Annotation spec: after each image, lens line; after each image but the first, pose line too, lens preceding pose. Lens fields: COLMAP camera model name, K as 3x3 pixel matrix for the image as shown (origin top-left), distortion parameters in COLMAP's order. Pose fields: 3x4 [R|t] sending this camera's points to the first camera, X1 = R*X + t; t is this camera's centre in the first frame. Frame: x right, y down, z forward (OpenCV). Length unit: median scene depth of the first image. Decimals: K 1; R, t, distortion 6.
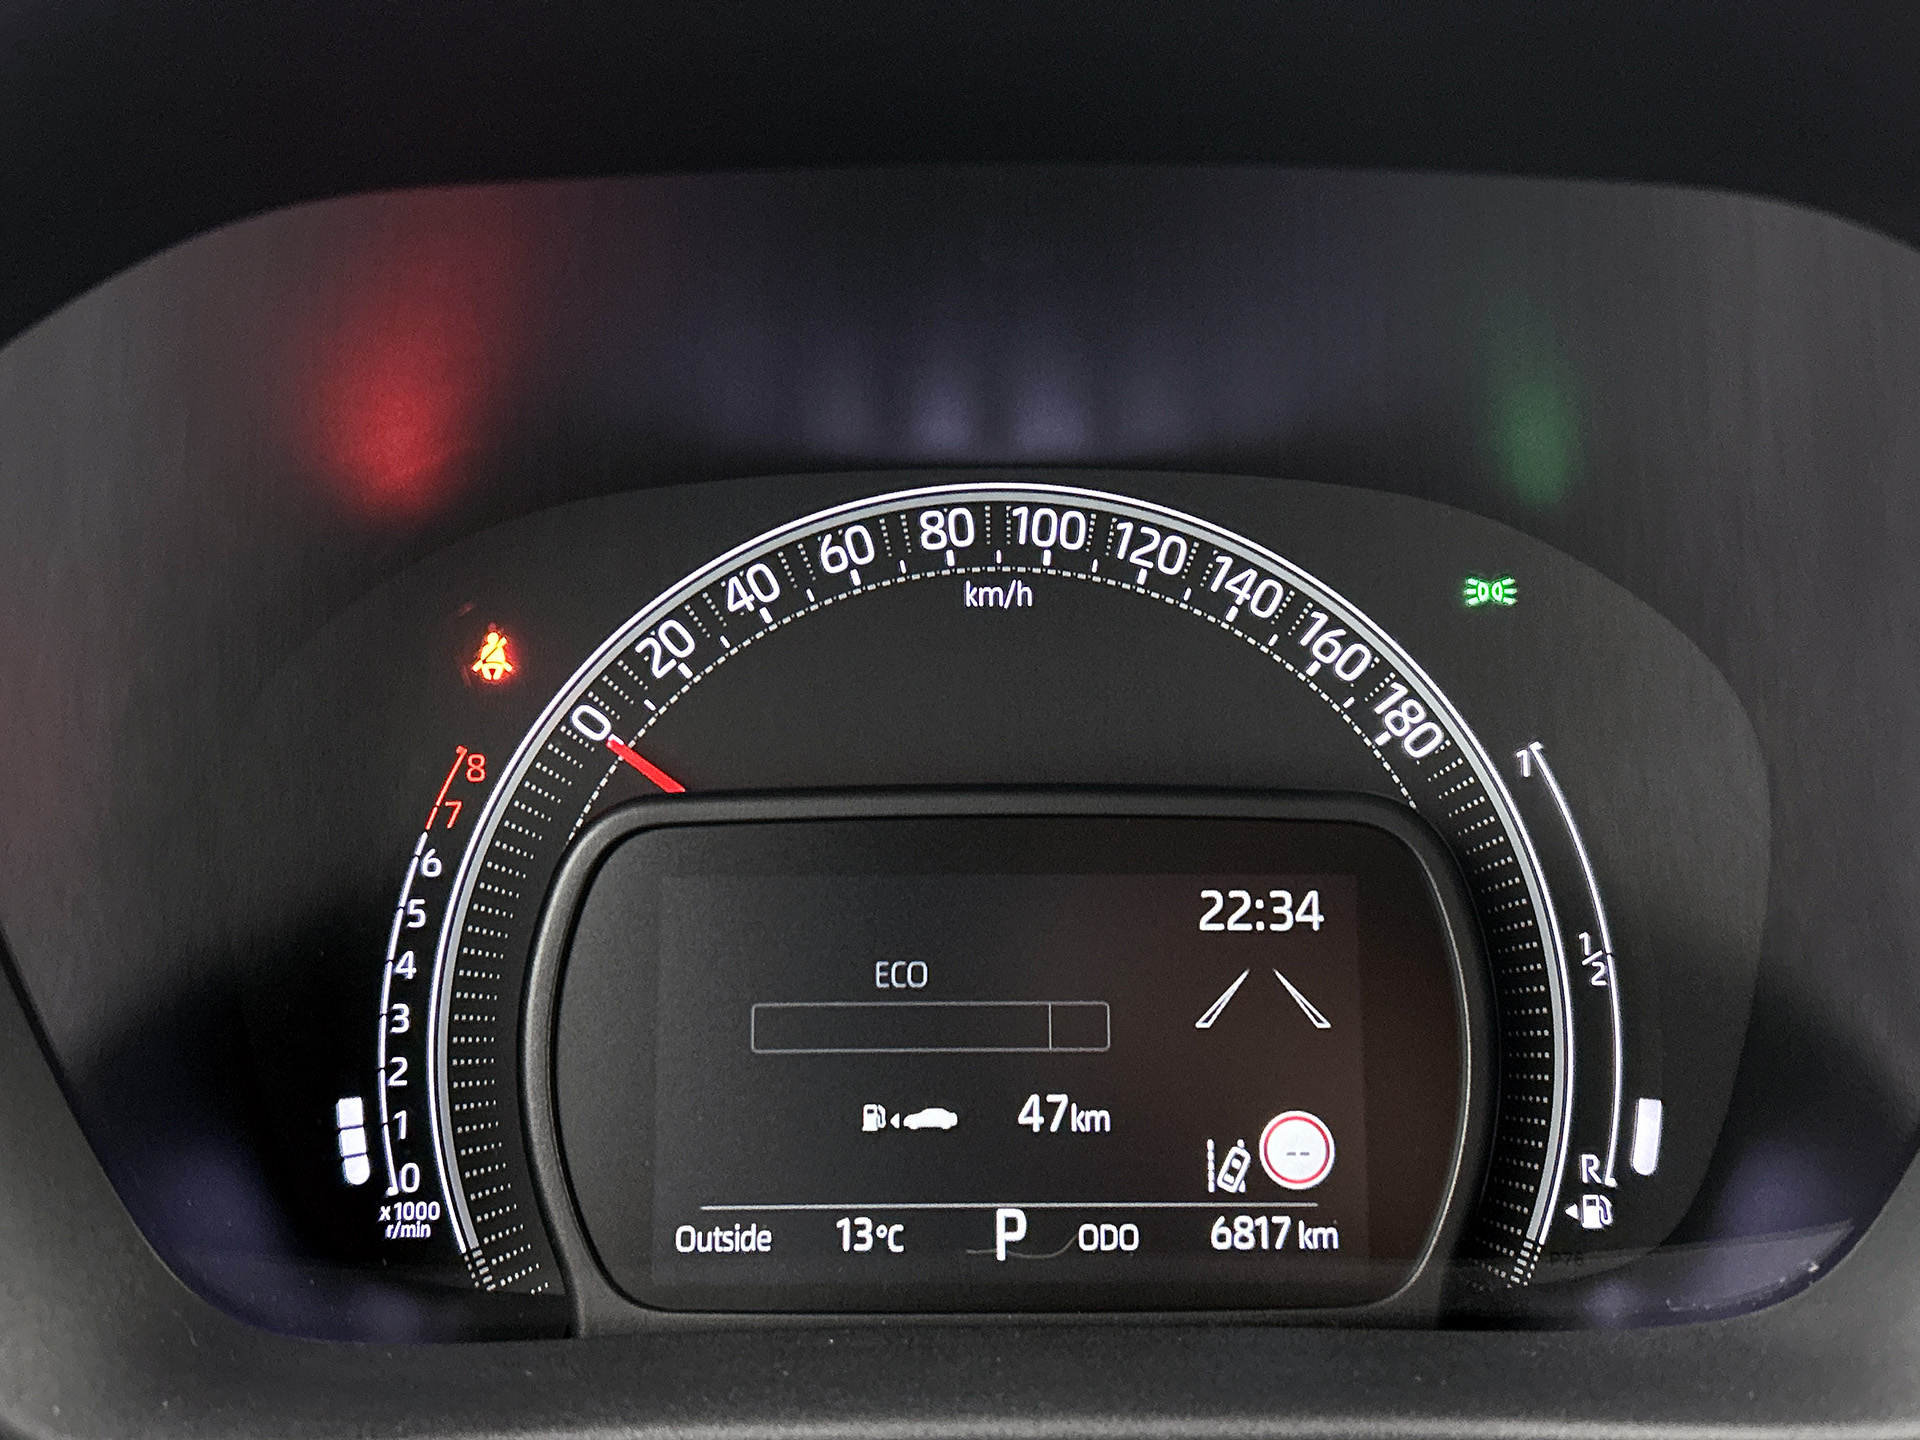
lens RADIAL K [[1756.0, 0, 1003.5], [0, 1756.0, 725.3], [0, 0, 1]] dist [0.084449, 0.005475]
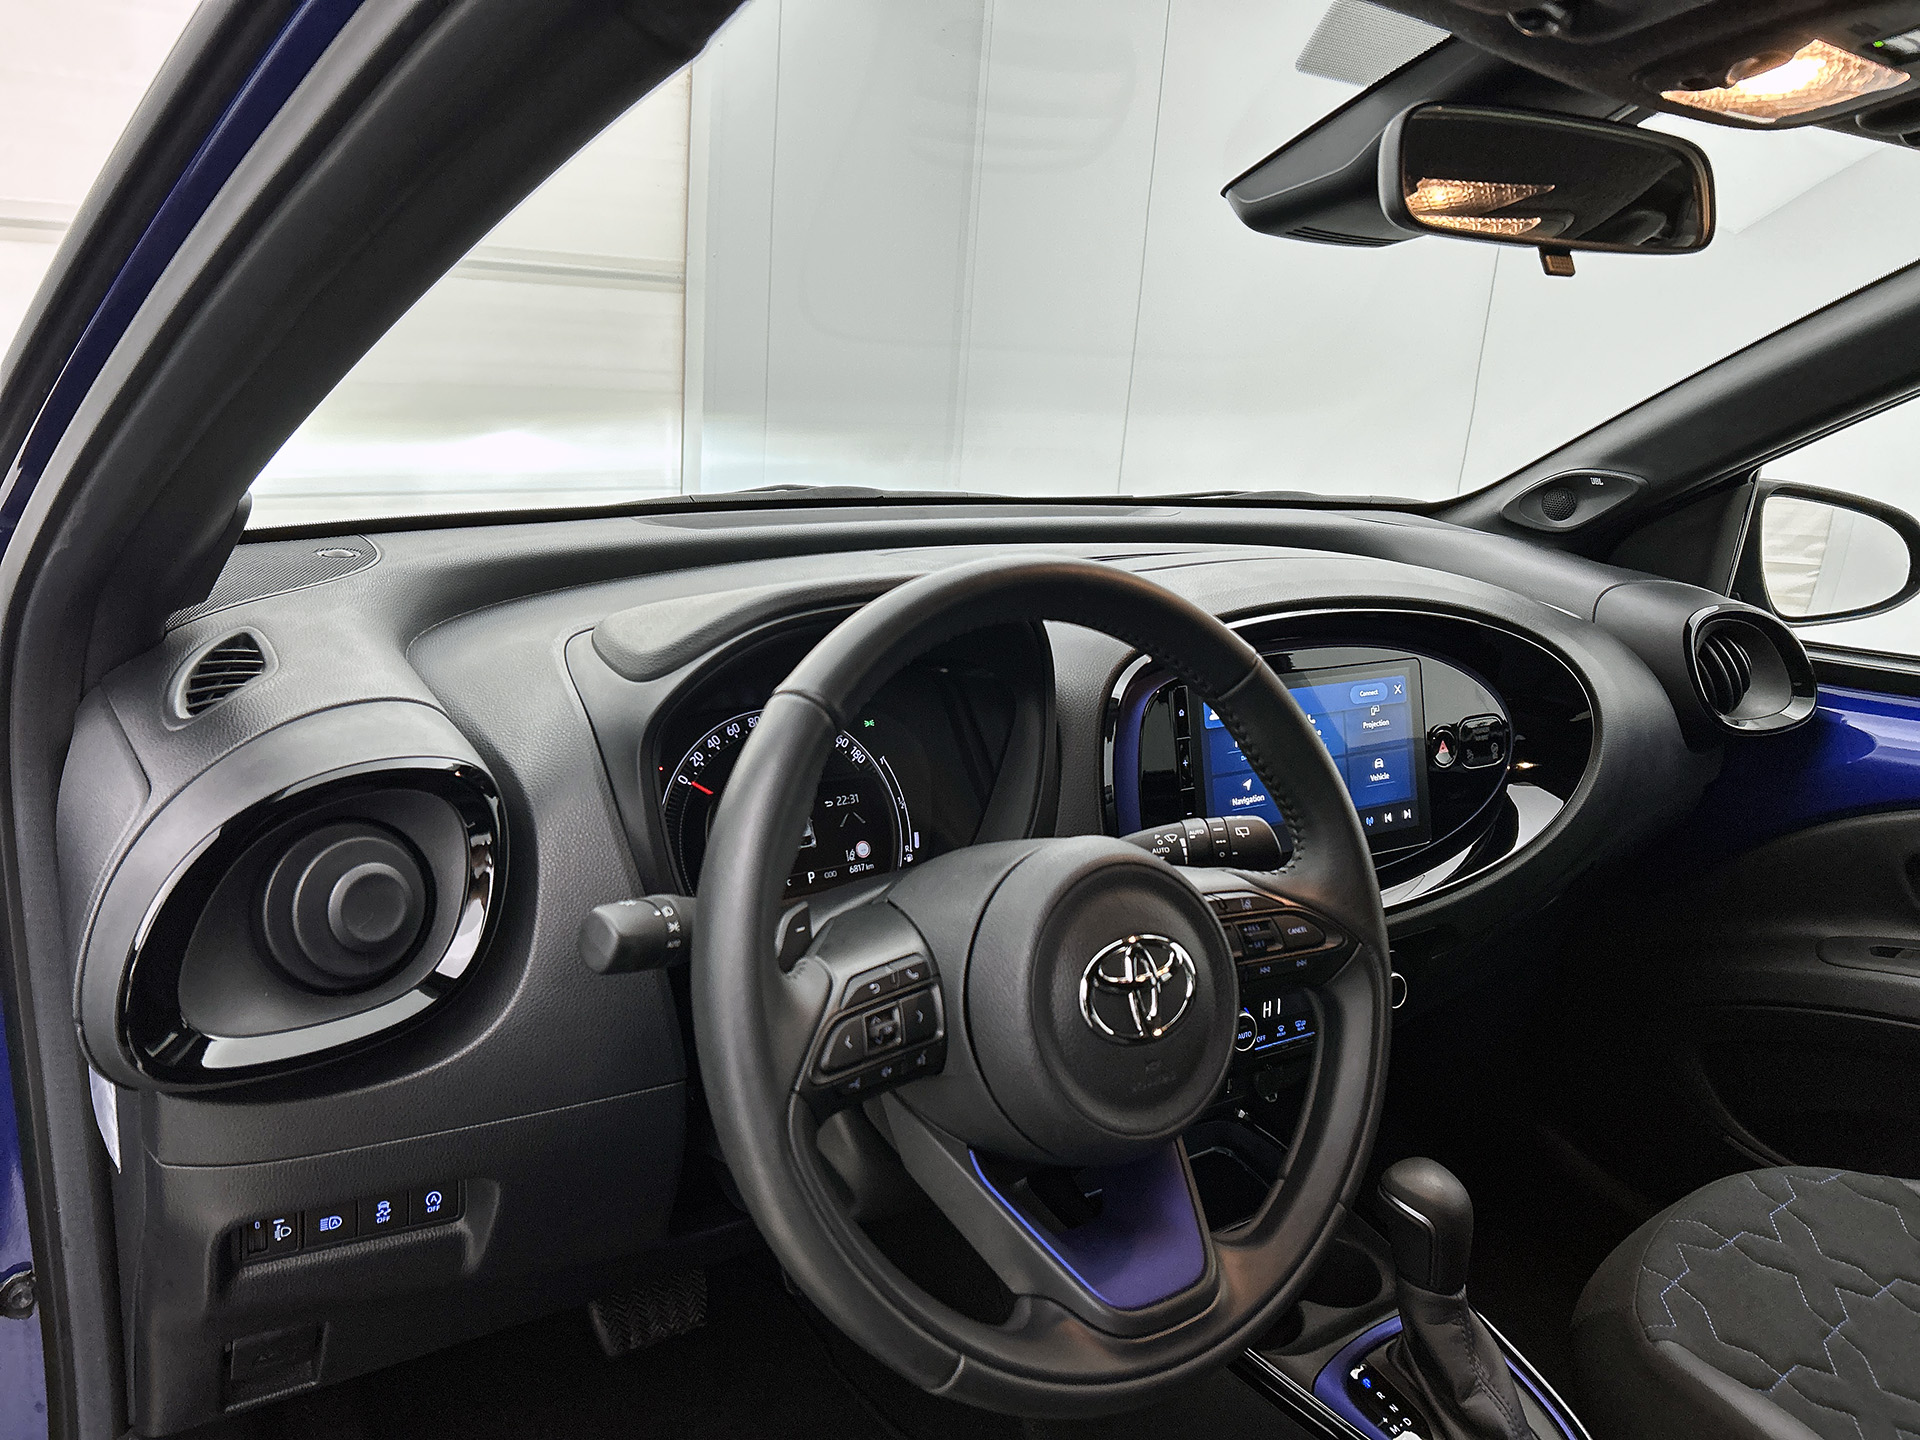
lens RADIAL K [[1446.4, 0, 966.6], [0, 1446.4, 725.4], [0, 0, 1]] dist [0.062137, -0.073847]
pose [[0.811705, -0.104595, 0.574625, -1.561730], [0.112773, 0.993388, 0.021519, -0.119090], [-0.573076, 0.047335, 0.818134, -2.019860]]
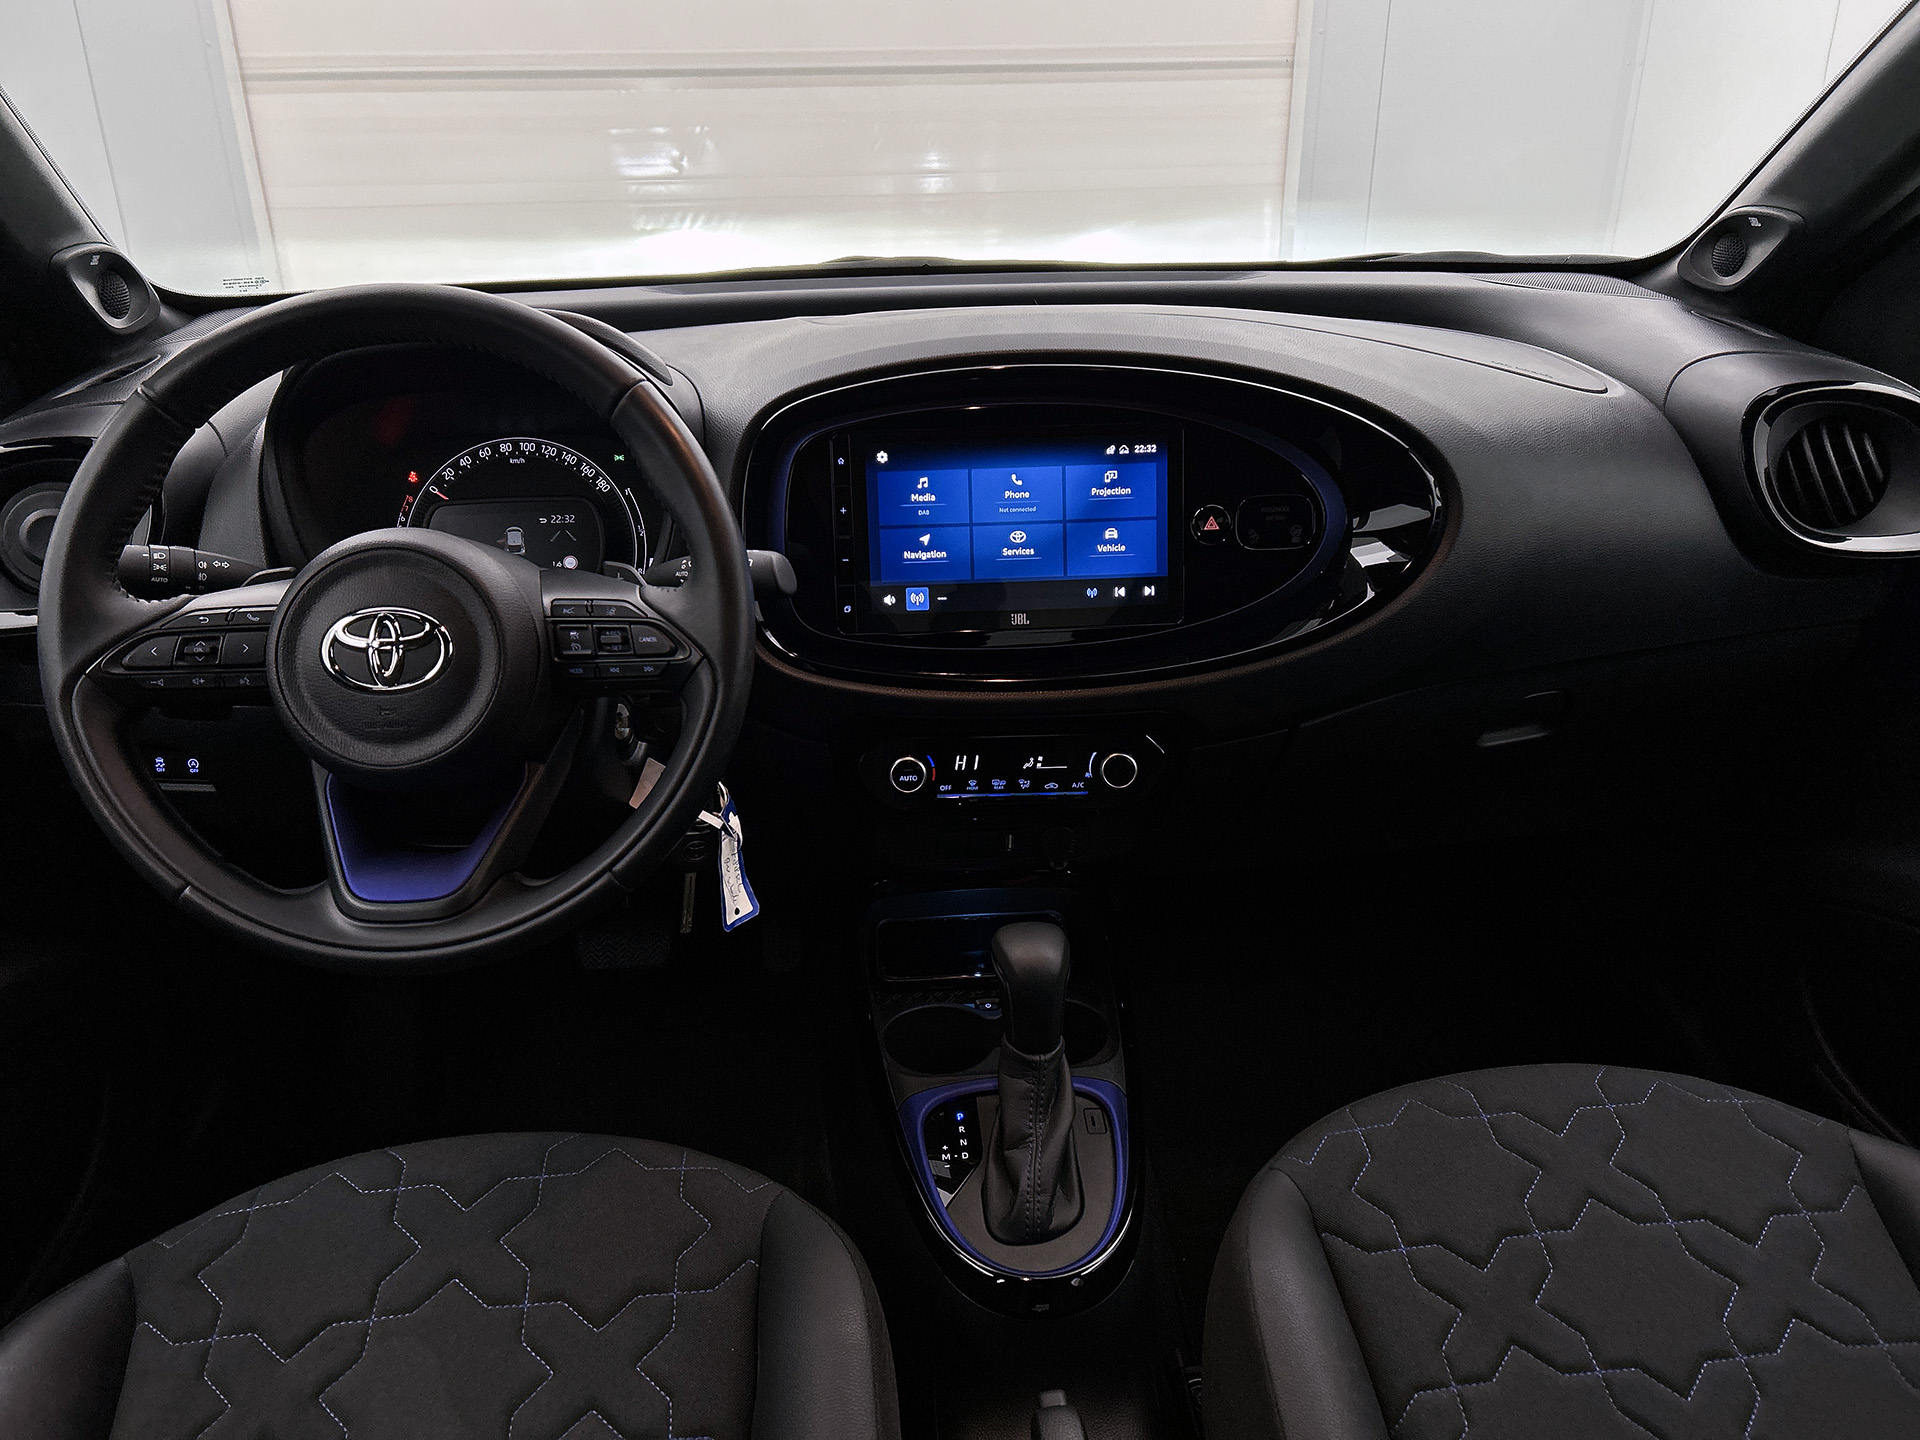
lens RADIAL K [[1446.4, 0, 963.2], [0, 1446.4, 711.4], [0, 0, 1]] dist [0.062137, -0.073847]
pose [[0.996857, -0.043141, 0.066450, 0.937666], [0.036784, 0.994884, 0.094088, 0.284861], [-0.070169, -0.091348, 0.993344, -3.185534]]
